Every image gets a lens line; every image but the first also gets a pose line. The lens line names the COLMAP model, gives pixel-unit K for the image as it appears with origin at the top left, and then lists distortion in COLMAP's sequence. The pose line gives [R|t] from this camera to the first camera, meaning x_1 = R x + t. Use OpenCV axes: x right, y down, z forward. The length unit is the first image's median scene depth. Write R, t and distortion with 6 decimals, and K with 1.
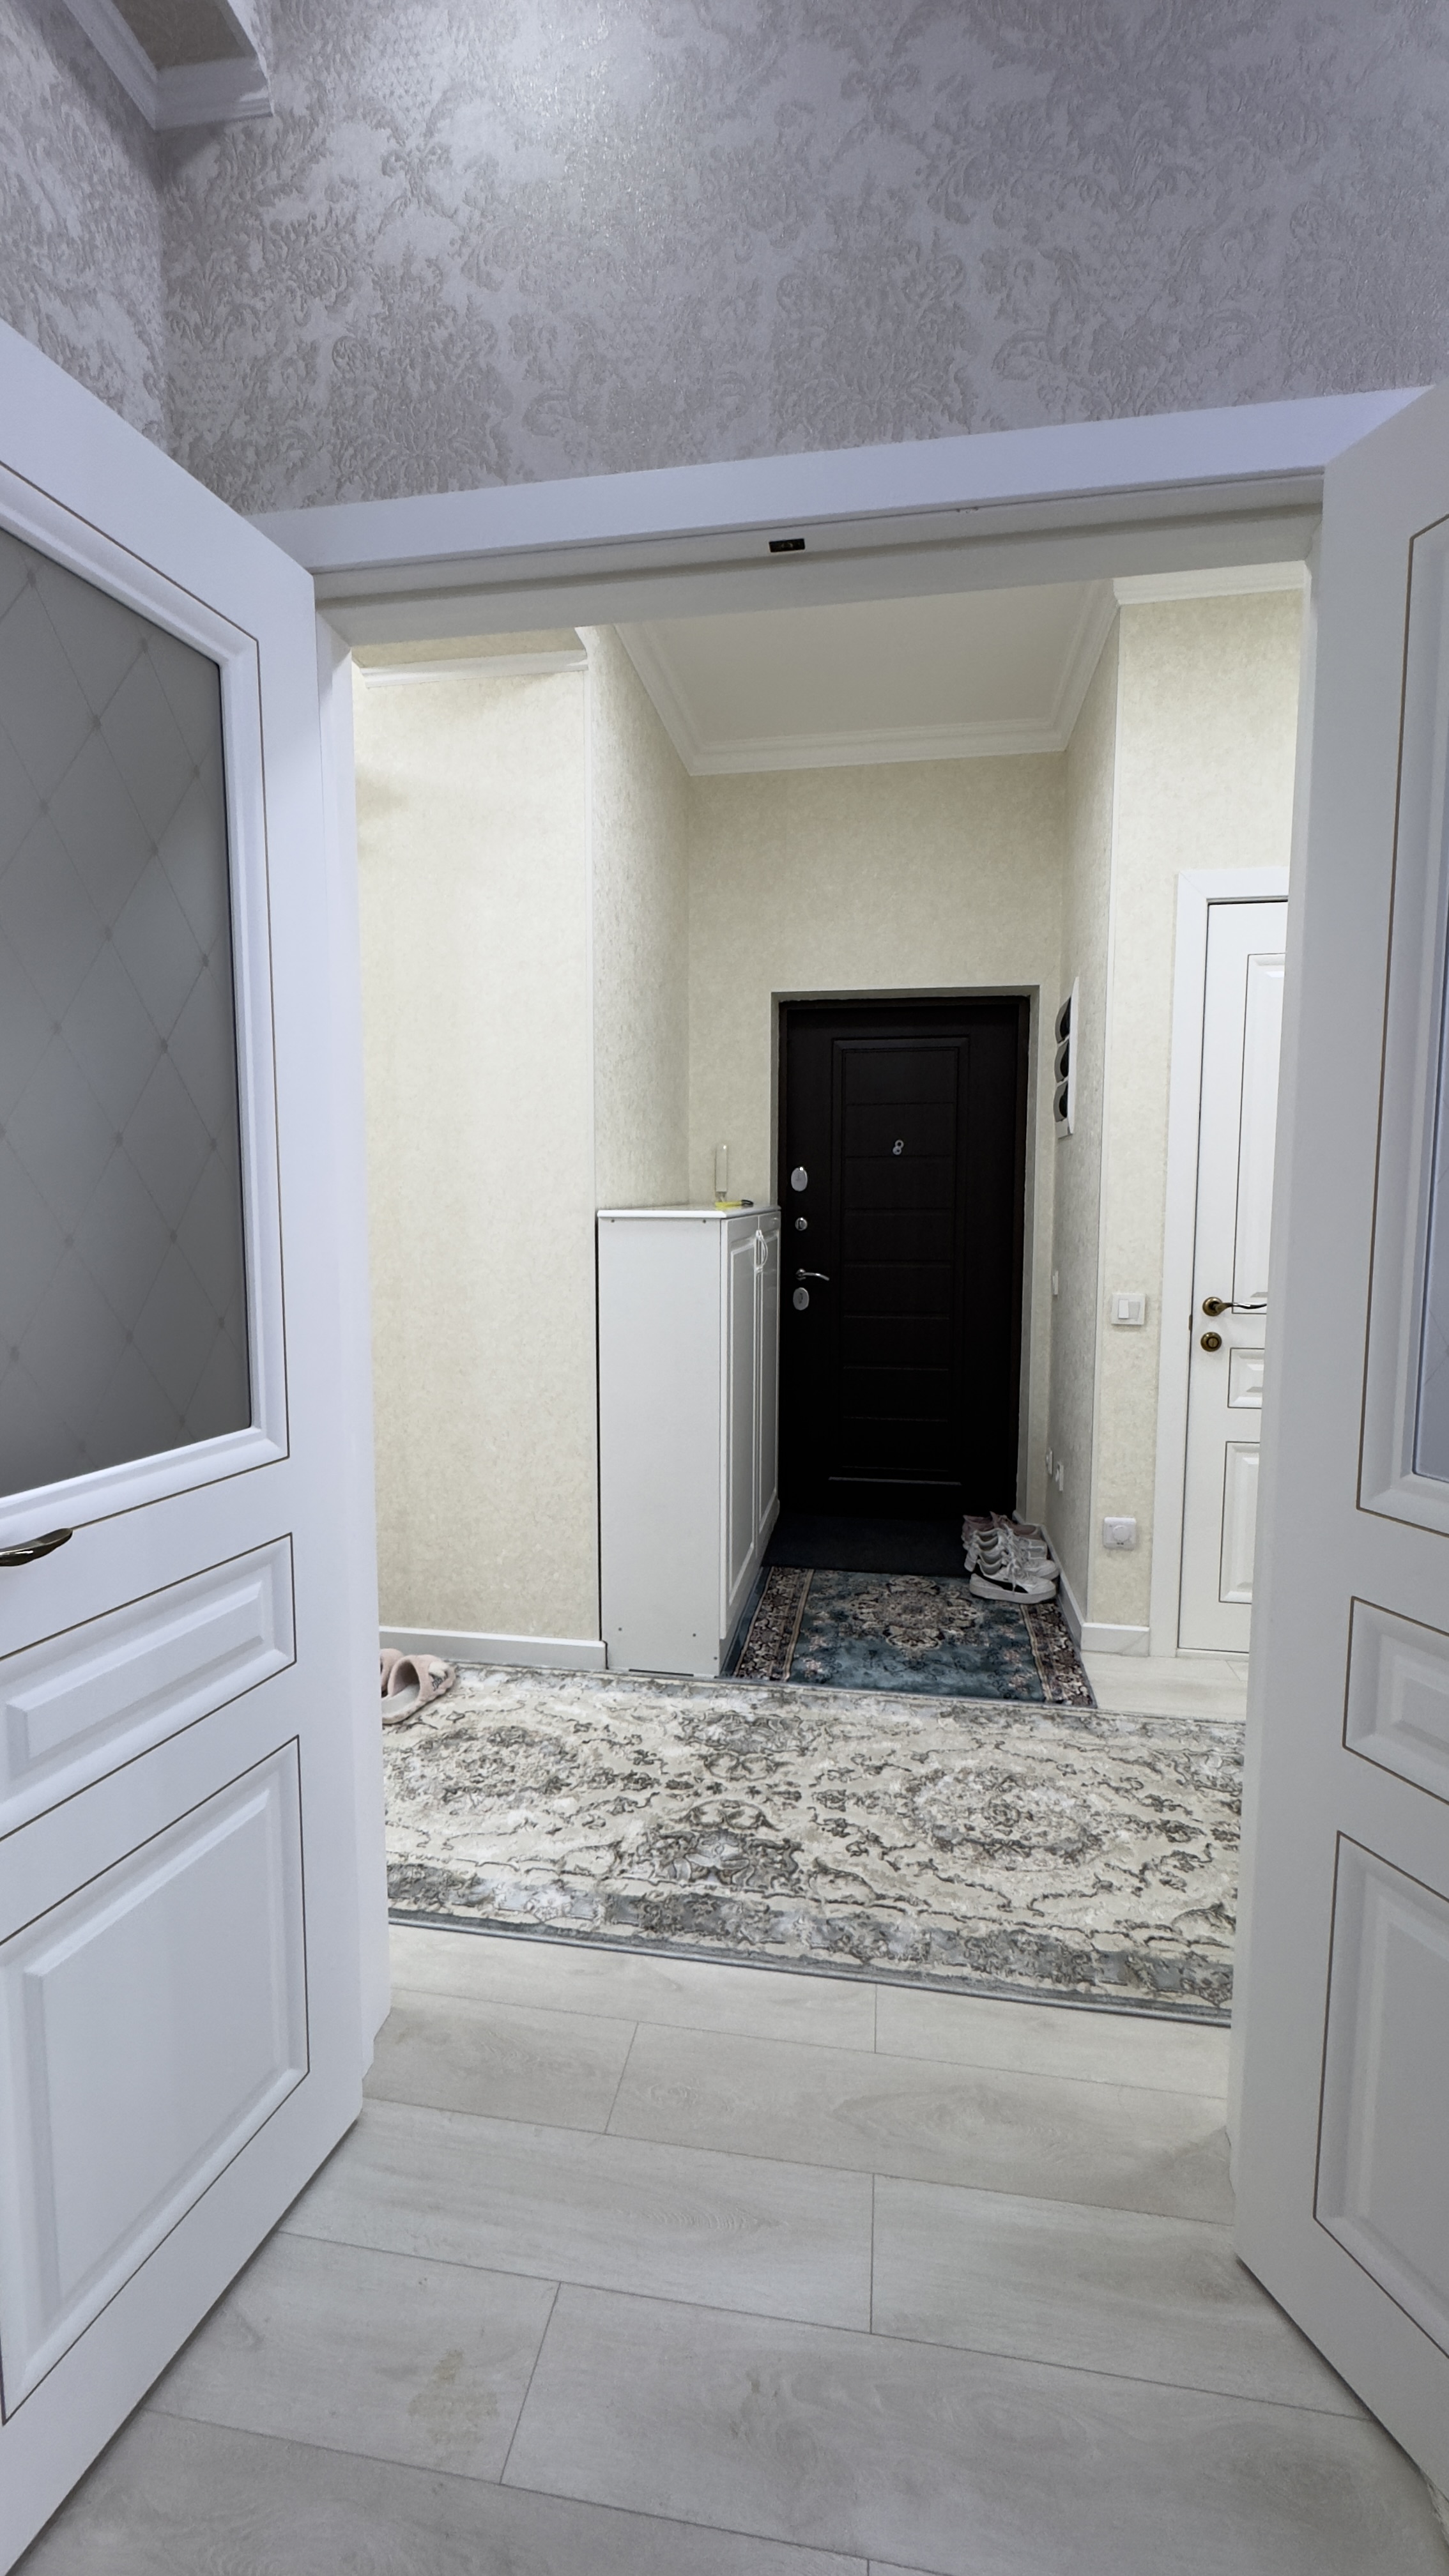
lens RADIAL K [[1028.4, 0, 730.4], [0, 1028.4, 1292.6], [0, 0, 1]] dist [-0.002175, 0.000610]
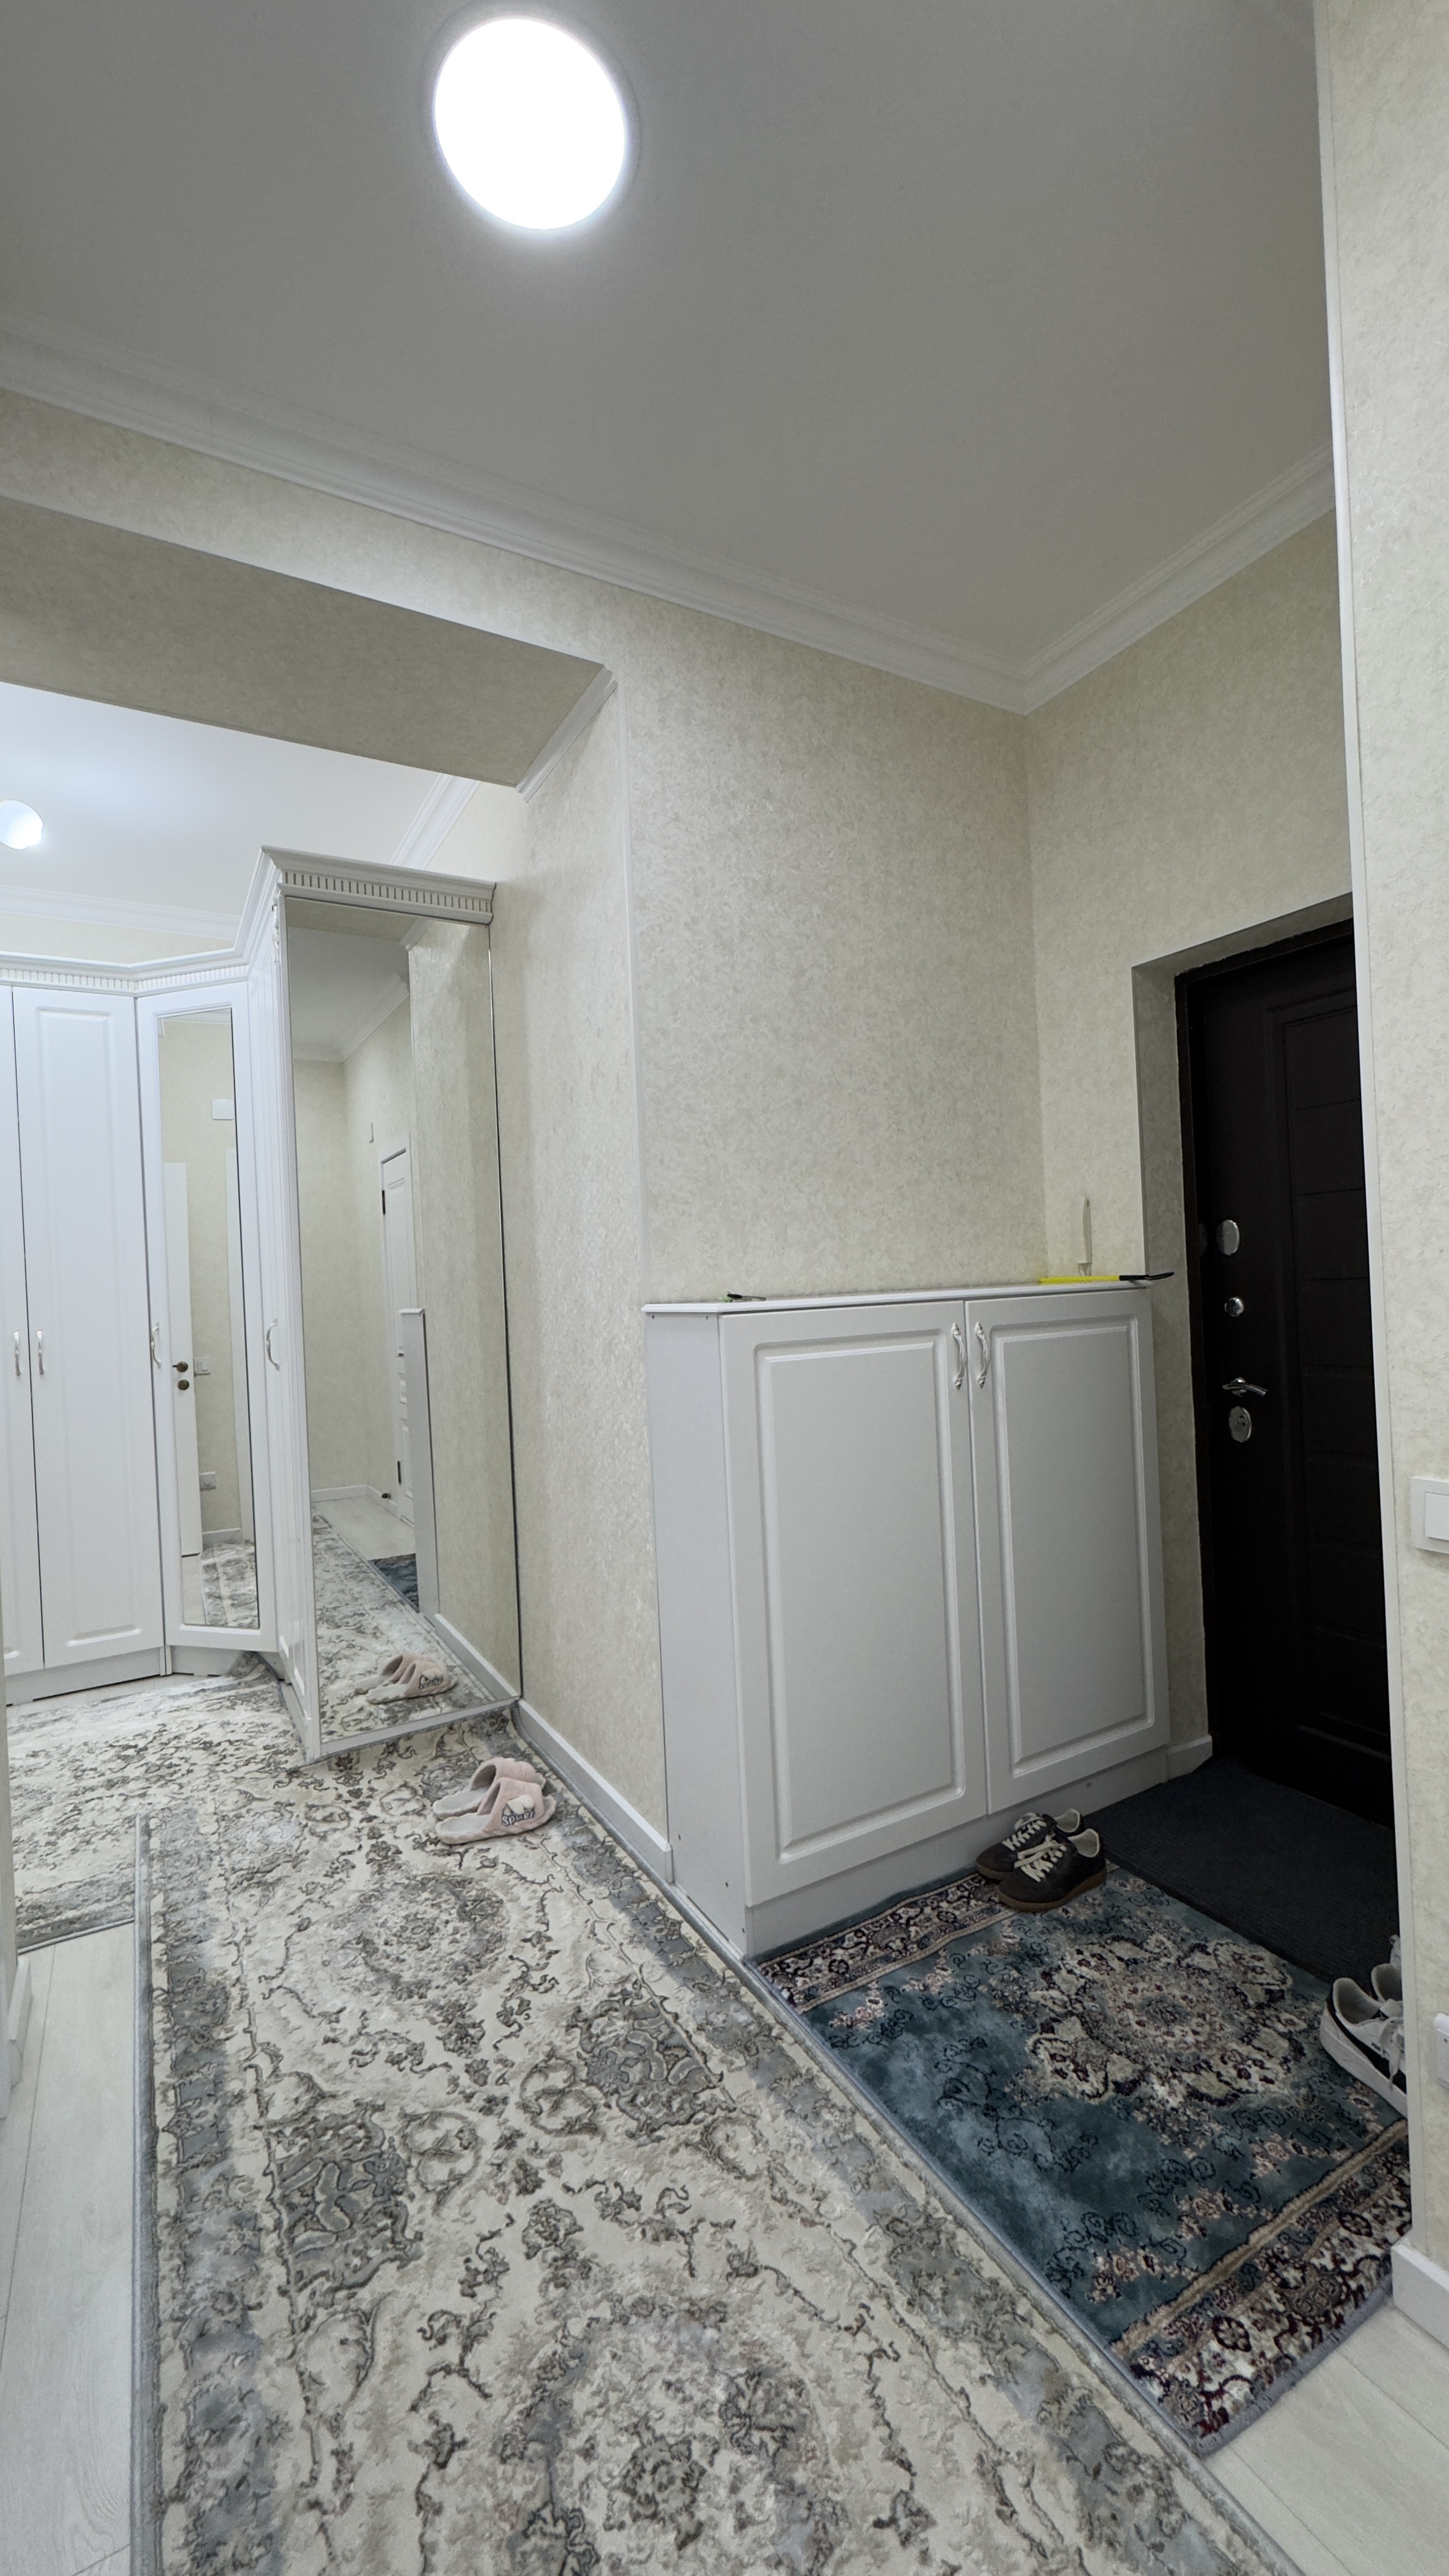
lens RADIAL K [[1028.4, 0, 730.6], [0, 1028.4, 1297.7], [0, 0, 1]] dist [-0.002175, 0.000610]
pose [[0.625687, -0.024386, -0.779693, 0.538127], [-0.029428, 0.998062, -0.054831, -0.040957], [0.779519, 0.057252, 0.623756, 0.519522]]
